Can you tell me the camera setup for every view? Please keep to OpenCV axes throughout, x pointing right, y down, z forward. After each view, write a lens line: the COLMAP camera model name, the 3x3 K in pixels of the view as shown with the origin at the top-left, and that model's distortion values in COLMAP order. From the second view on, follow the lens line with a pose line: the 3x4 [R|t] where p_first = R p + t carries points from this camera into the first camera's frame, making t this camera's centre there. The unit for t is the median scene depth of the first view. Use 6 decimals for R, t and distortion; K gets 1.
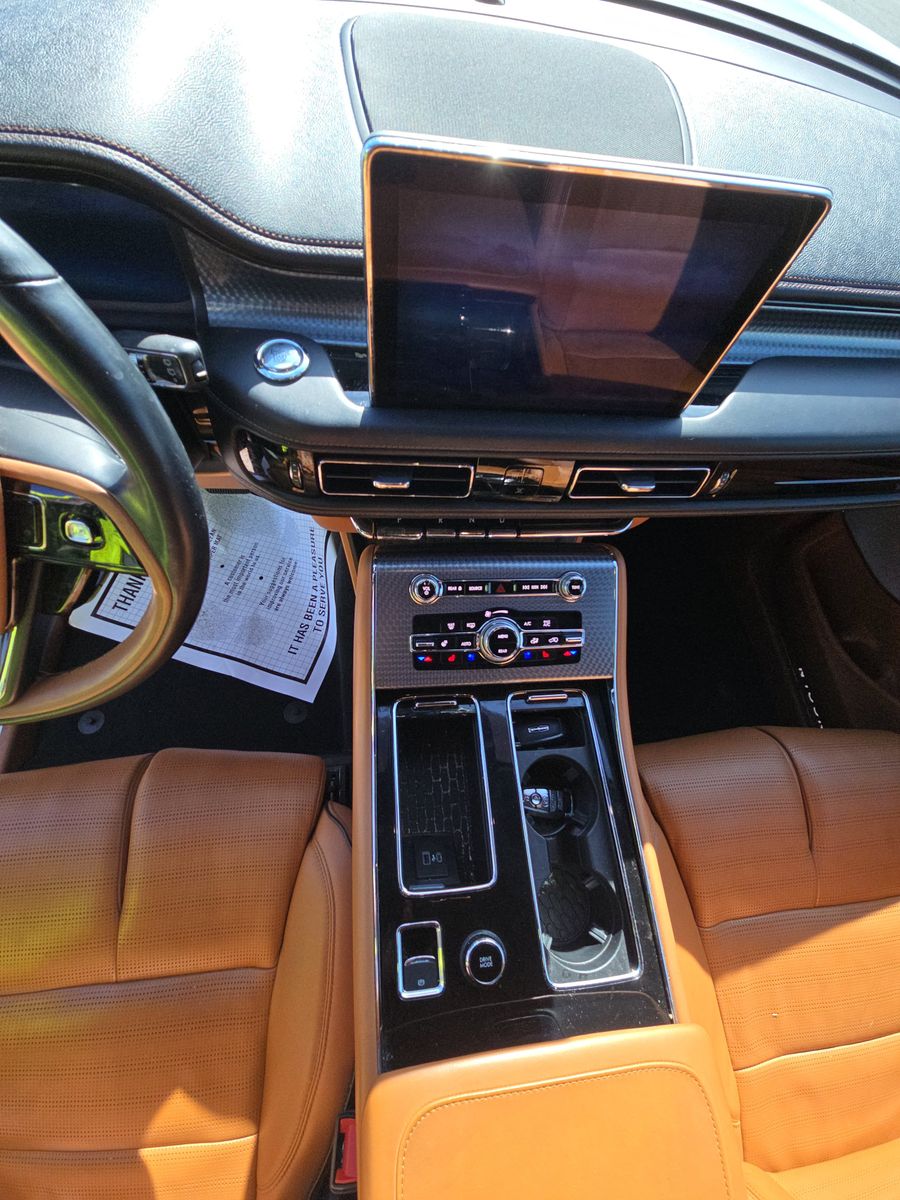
lens RADIAL K [[485.5, 0, 451.2], [0, 485.5, 607.3], [0, 0, 1]] dist [0.000666, 0.000083]
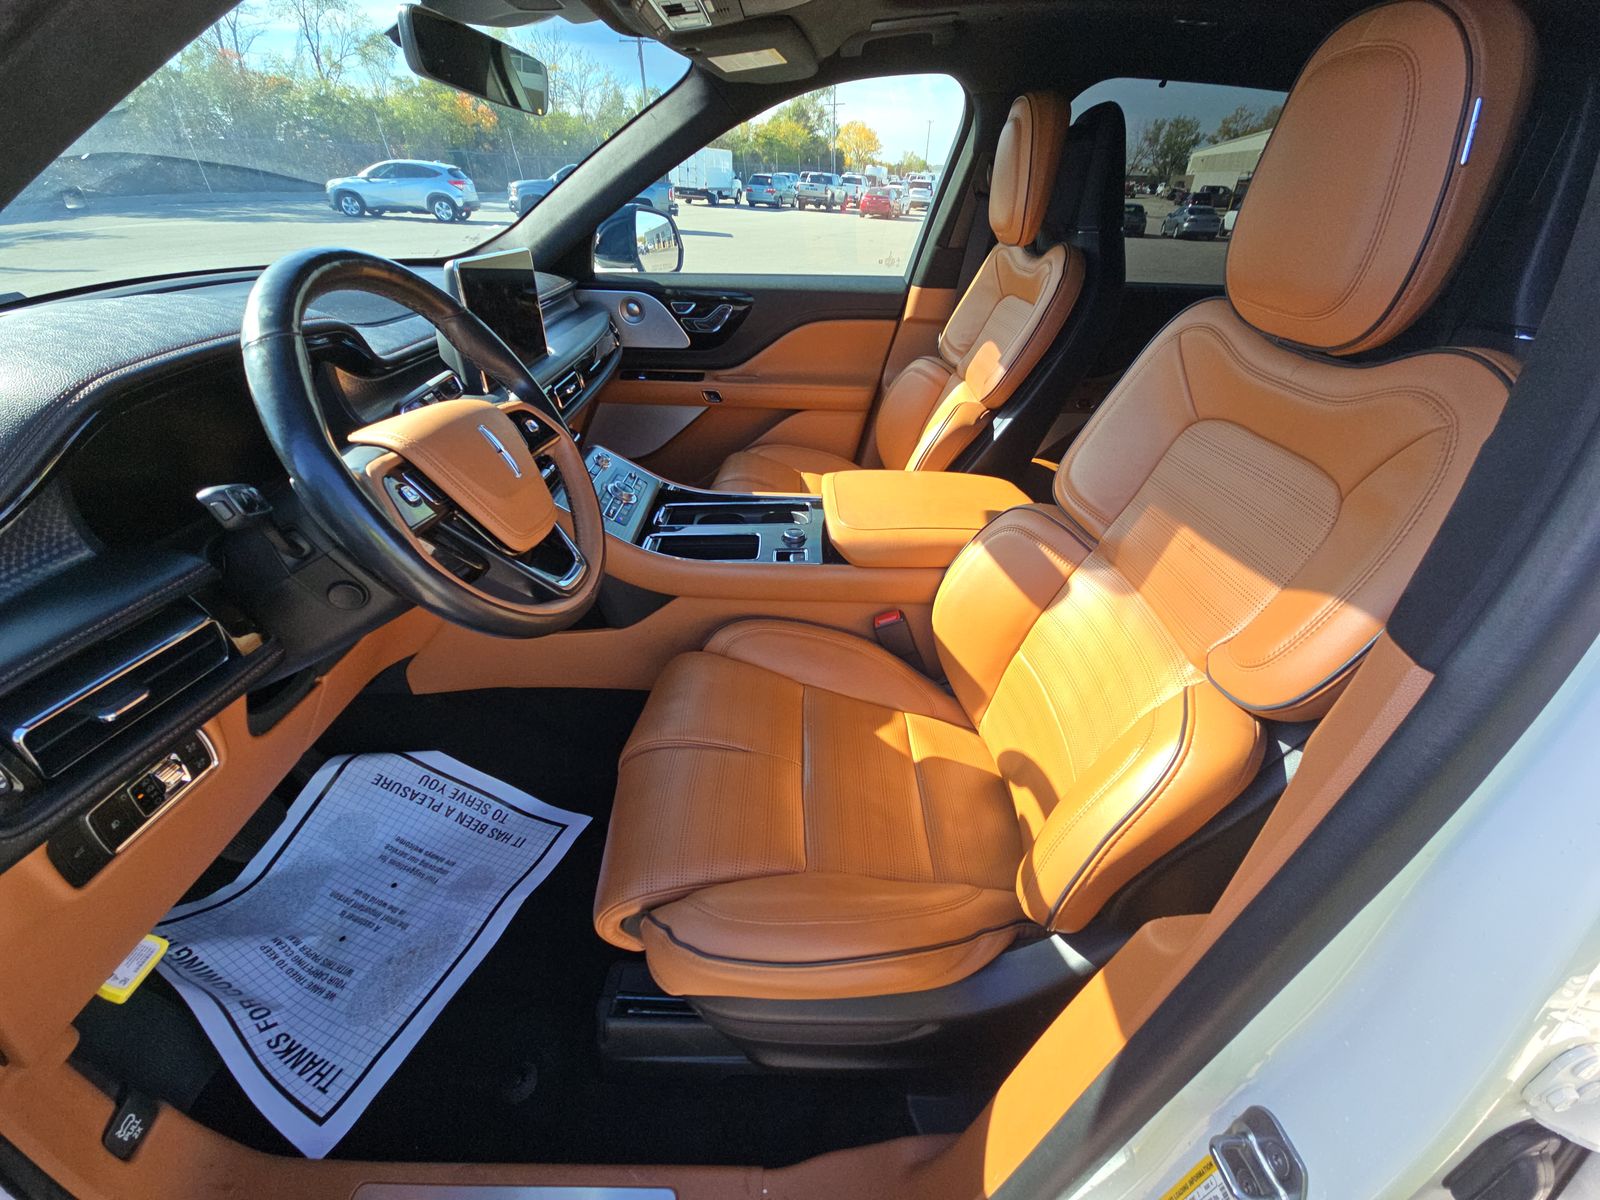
lens RADIAL K [[647.3, 0, 800.0], [0, 647.3, 600.0], [0, 0, 1]] dist [0.000666, 0.000083]
pose [[0.066759, -0.612044, 0.788001, -0.902112], [0.909472, 0.362147, 0.204231, 0.147552], [-0.410370, 0.703030, 0.580813, -0.118488]]
